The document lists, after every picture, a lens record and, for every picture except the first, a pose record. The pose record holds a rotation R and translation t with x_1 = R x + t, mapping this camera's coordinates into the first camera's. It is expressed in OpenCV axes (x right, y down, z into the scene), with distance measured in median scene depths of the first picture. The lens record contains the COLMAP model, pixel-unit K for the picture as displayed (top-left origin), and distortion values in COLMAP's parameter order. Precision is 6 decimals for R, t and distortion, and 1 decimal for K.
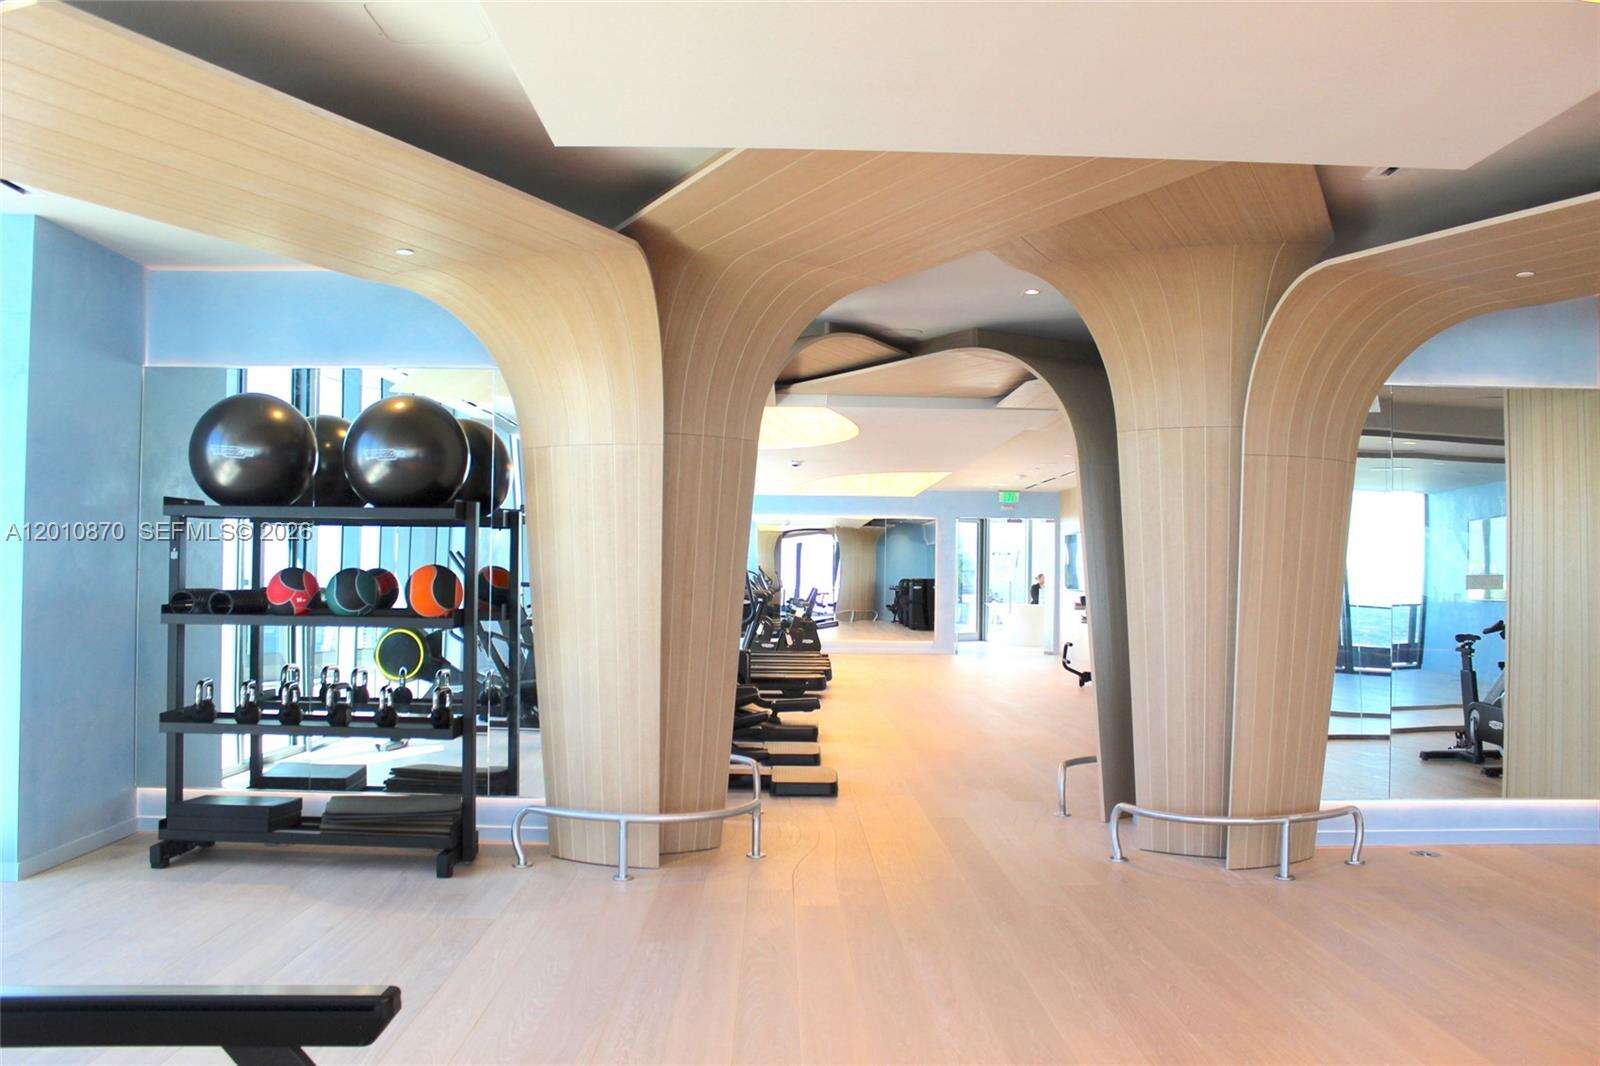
lens RADIAL K [[1325.7, 0, 800.0], [0, 1325.7, 533.0], [0, 0, 1]] dist [-0.145803, 0.106583]
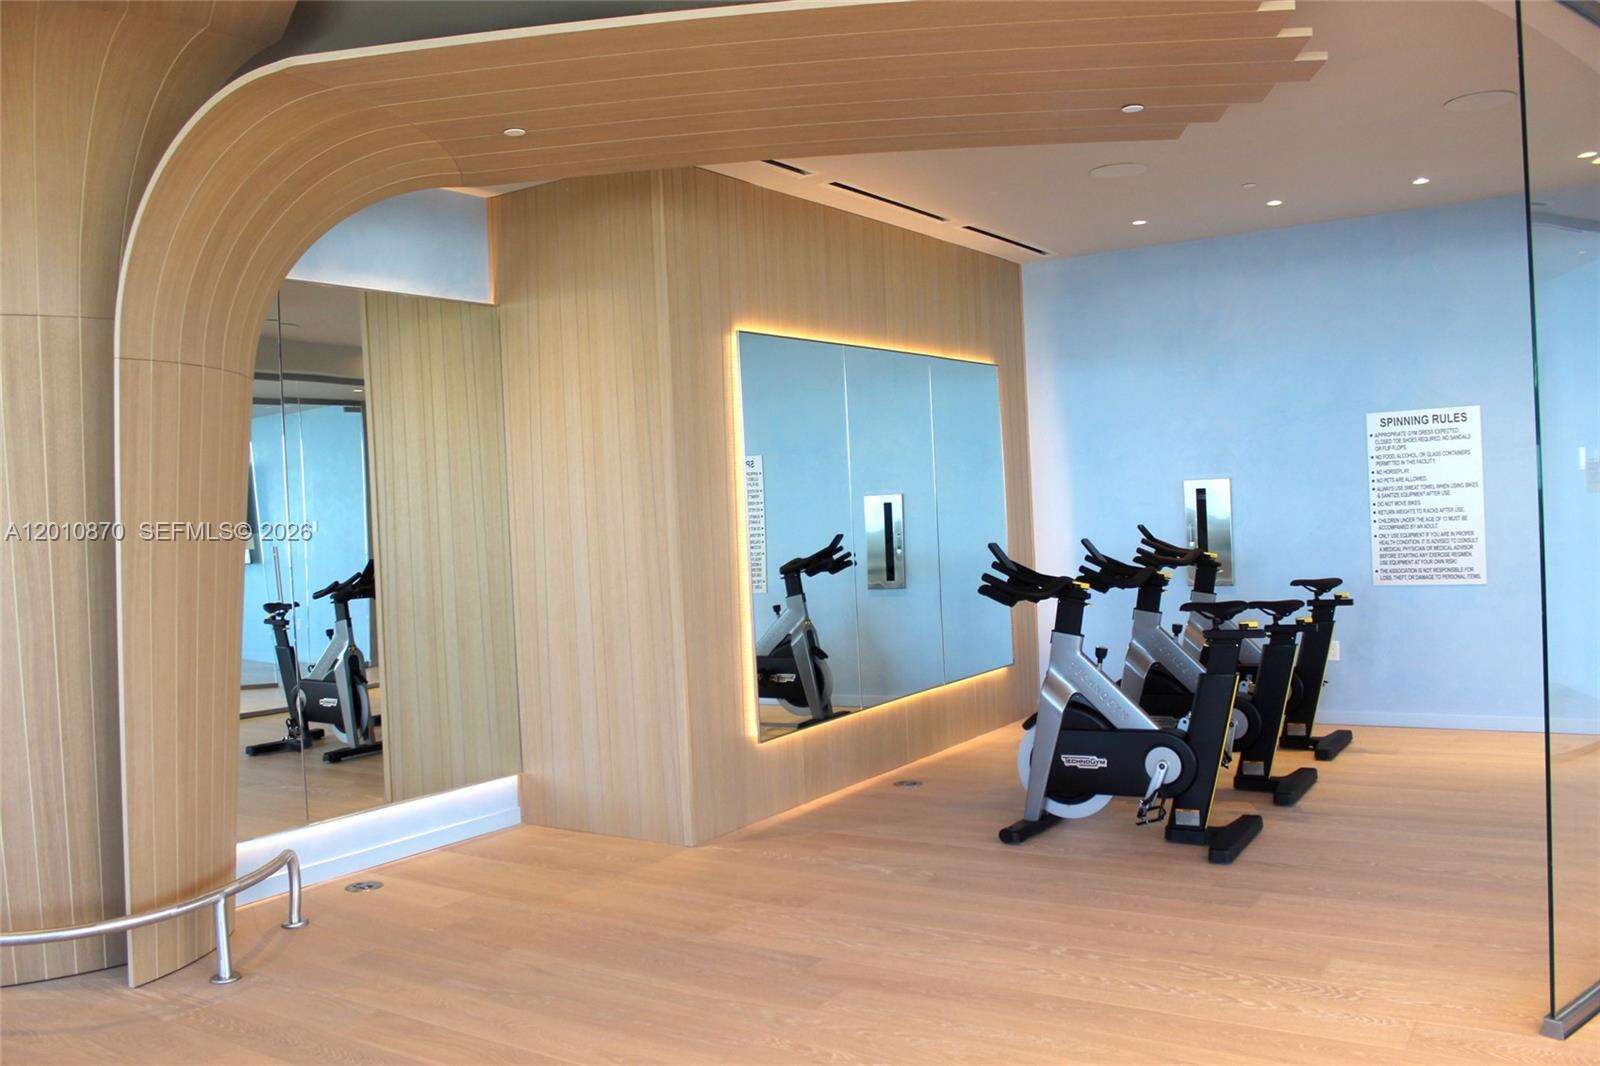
lens RADIAL K [[1325.7, 0, 800.0], [0, 1325.7, 533.0], [0, 0, 1]] dist [-0.145803, 0.106583]
pose [[0.558721, -0.055142, 0.827521, -0.003093], [0.031984, 0.998478, 0.044939, 0.009012], [-0.828739, 0.001359, 0.559634, 0.339560]]
